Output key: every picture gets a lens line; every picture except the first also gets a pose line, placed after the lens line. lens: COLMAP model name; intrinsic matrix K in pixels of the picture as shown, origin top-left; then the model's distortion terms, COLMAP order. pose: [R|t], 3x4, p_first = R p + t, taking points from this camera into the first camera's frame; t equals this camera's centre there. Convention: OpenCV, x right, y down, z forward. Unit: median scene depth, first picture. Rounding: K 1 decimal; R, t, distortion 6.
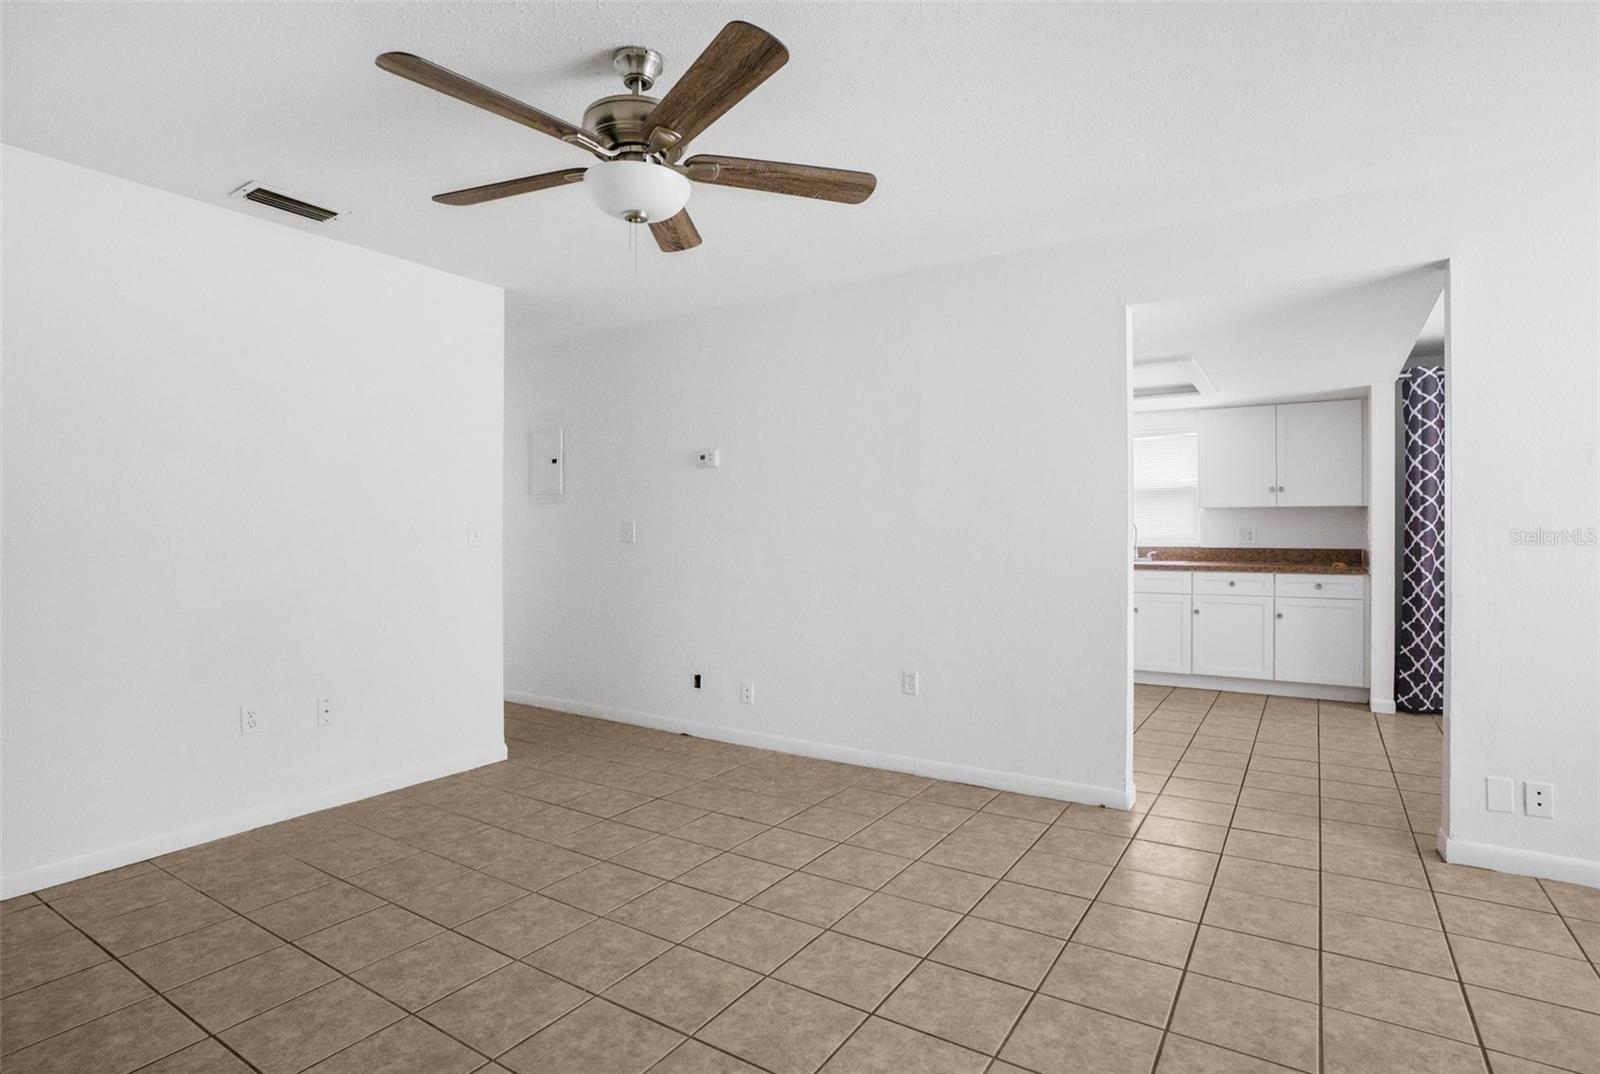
lens RADIAL K [[827.7, 0, 794.1], [0, 827.7, 521.3], [0, 0, 1]] dist [-0.059827, 0.034421]
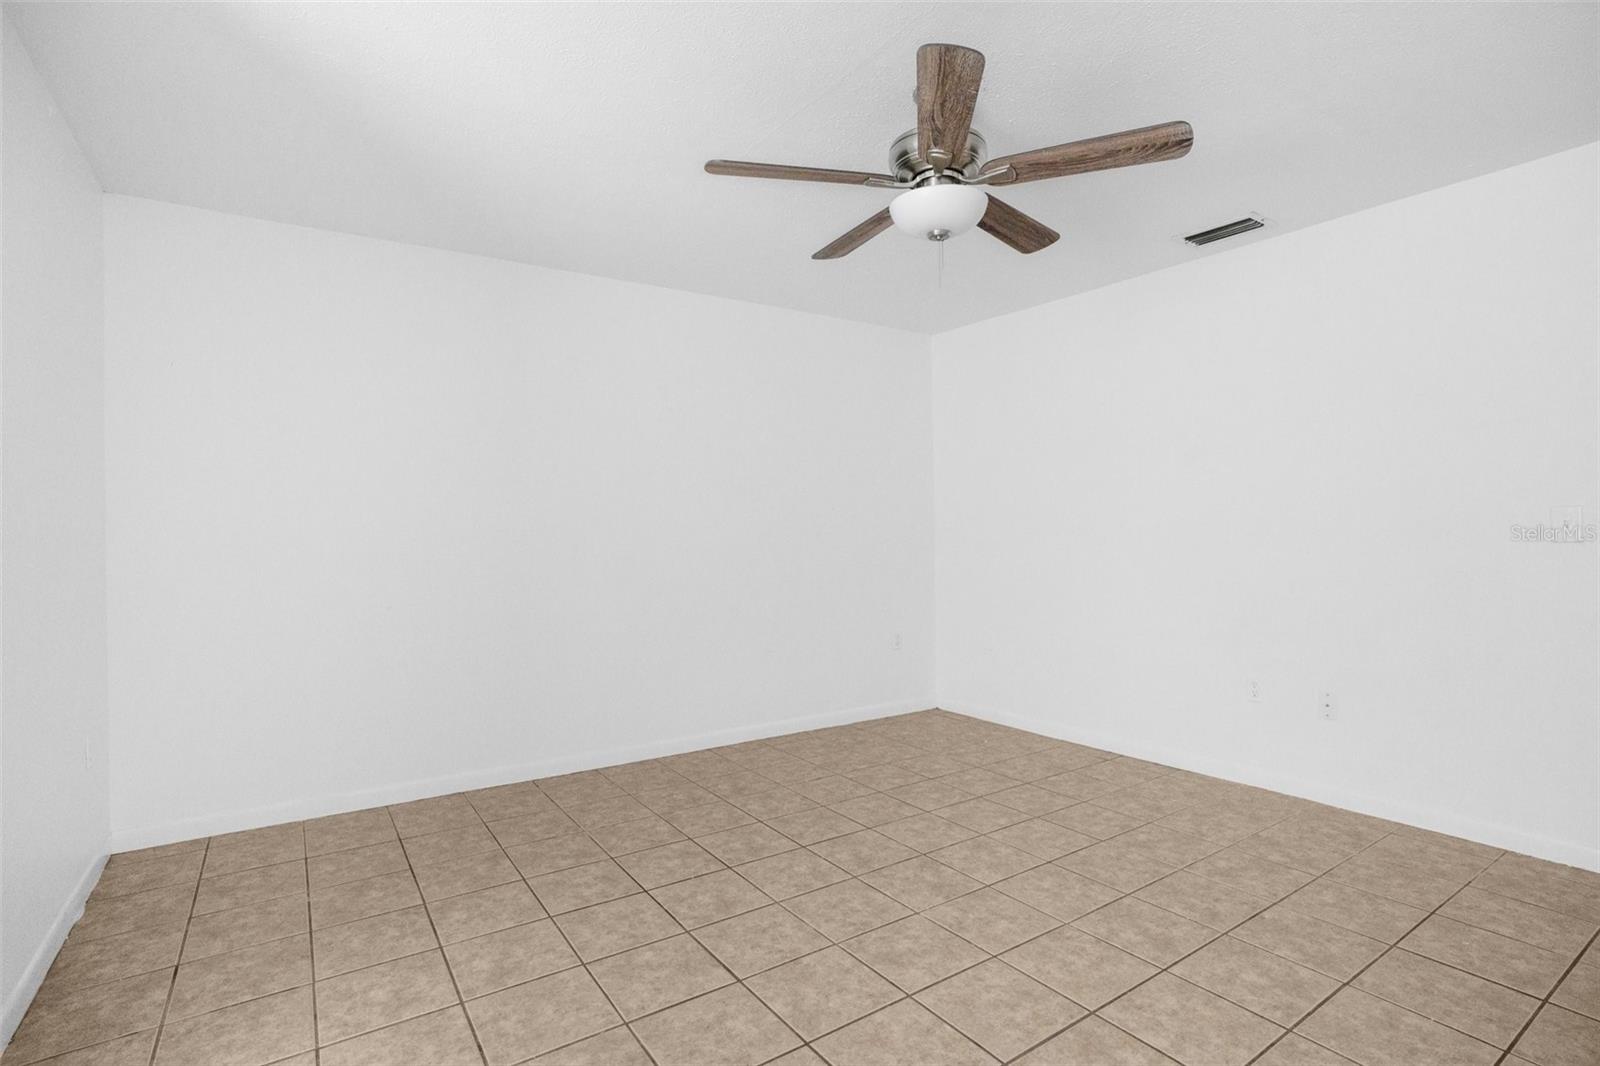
lens RADIAL K [[771.9, 0, 800.0], [0, 771.9, 533.0], [0, 0, 1]] dist [-0.063213, 0.029721]
pose [[-0.388986, 0.007423, -0.921214, 0.603619], [0.023562, 0.999721, -0.001894, 0.011472], [0.920942, -0.022442, -0.389052, 0.903320]]
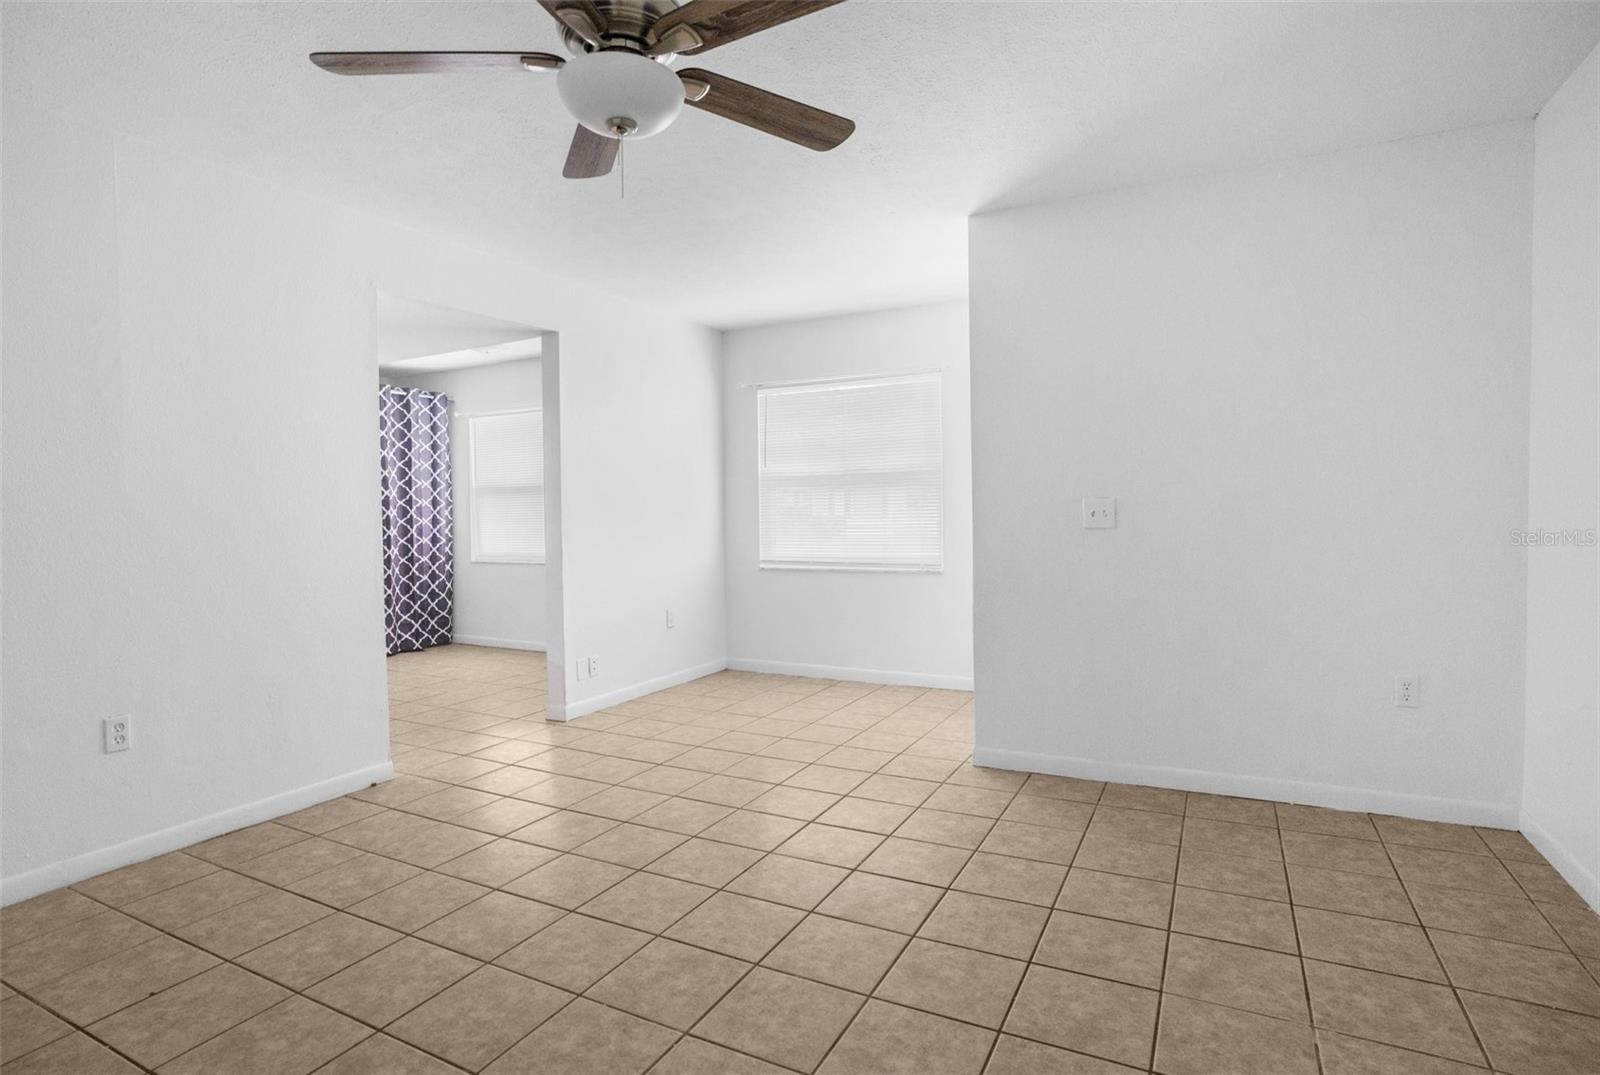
lens RADIAL K [[827.7, 0, 794.1], [0, 827.7, 521.8], [0, 0, 1]] dist [-0.059827, 0.034421]
pose [[-0.097671, -0.012775, 0.995137, -0.784268], [0.002621, 0.999911, 0.013093, 0.013573], [-0.995215, 0.003887, -0.097629, 0.676273]]
